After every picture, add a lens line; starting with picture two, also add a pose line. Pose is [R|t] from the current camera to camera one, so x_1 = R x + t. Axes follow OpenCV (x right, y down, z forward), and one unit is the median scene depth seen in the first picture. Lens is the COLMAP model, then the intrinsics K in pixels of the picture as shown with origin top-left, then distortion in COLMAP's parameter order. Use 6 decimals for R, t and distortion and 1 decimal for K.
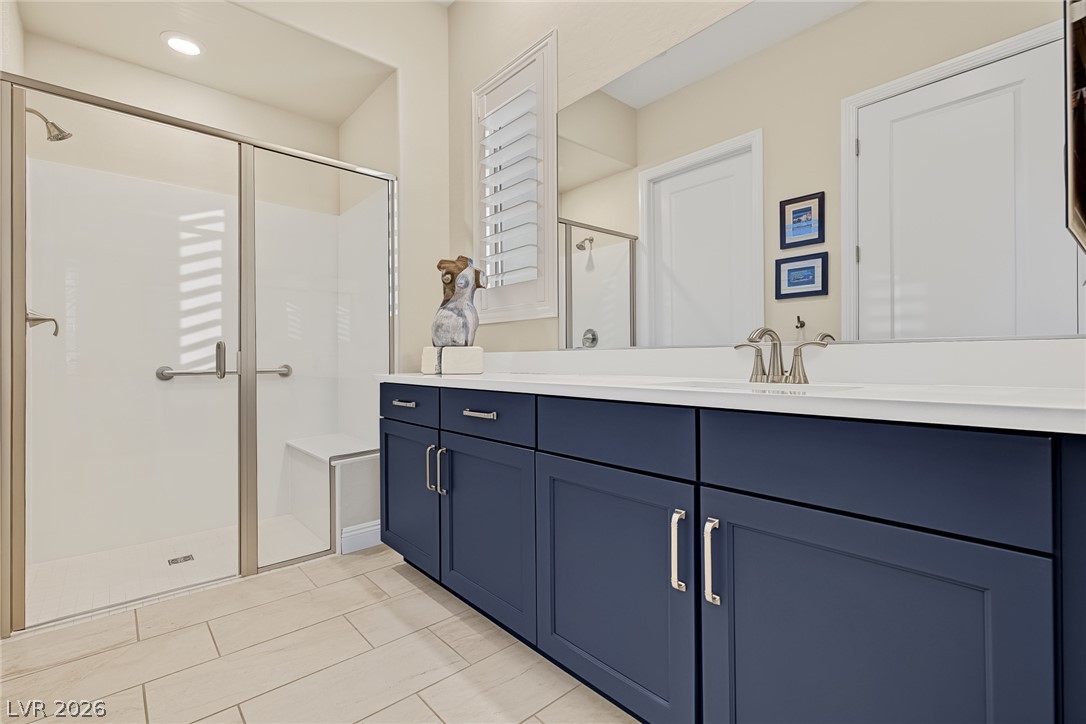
lens RADIAL K [[489.7, 0, 540.0], [0, 489.7, 358.6], [0, 0, 1]] dist [0.002106, 0.000052]
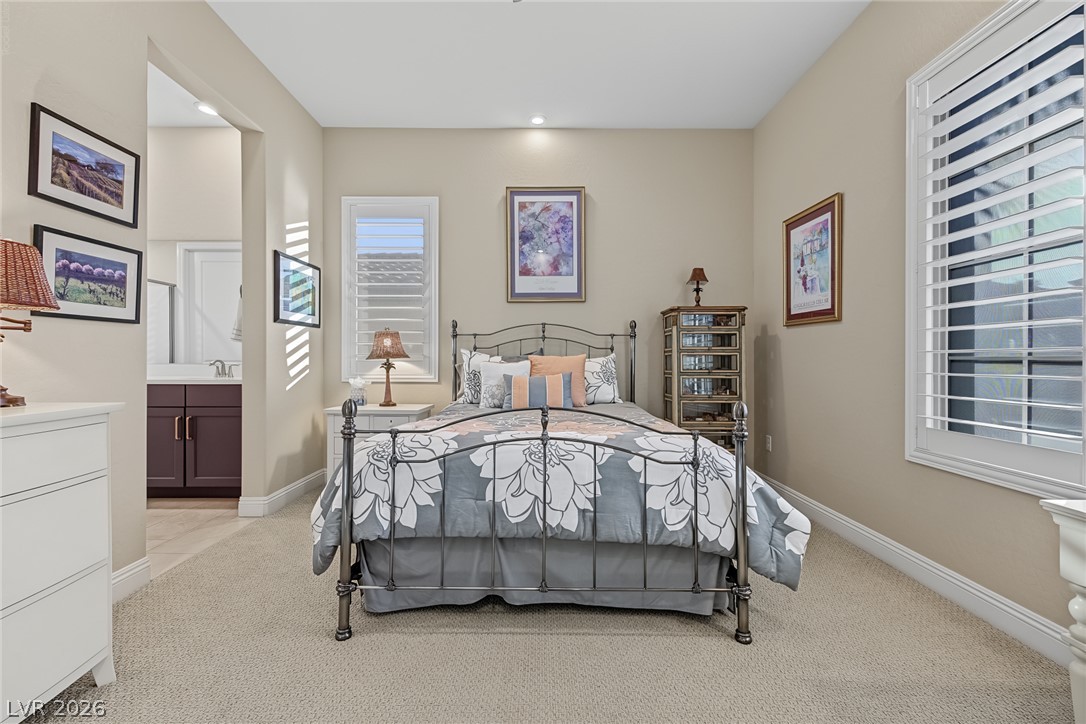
lens RADIAL K [[456.2, 0, 532.6], [0, 456.2, 359.2], [0, 0, 1]] dist [0.008960, -0.002226]
pose [[0.670072, 0.007587, 0.742258, -0.312099], [-0.001930, 0.999962, -0.008479, -0.038712], [-0.742294, 0.004249, 0.670061, -2.168248]]
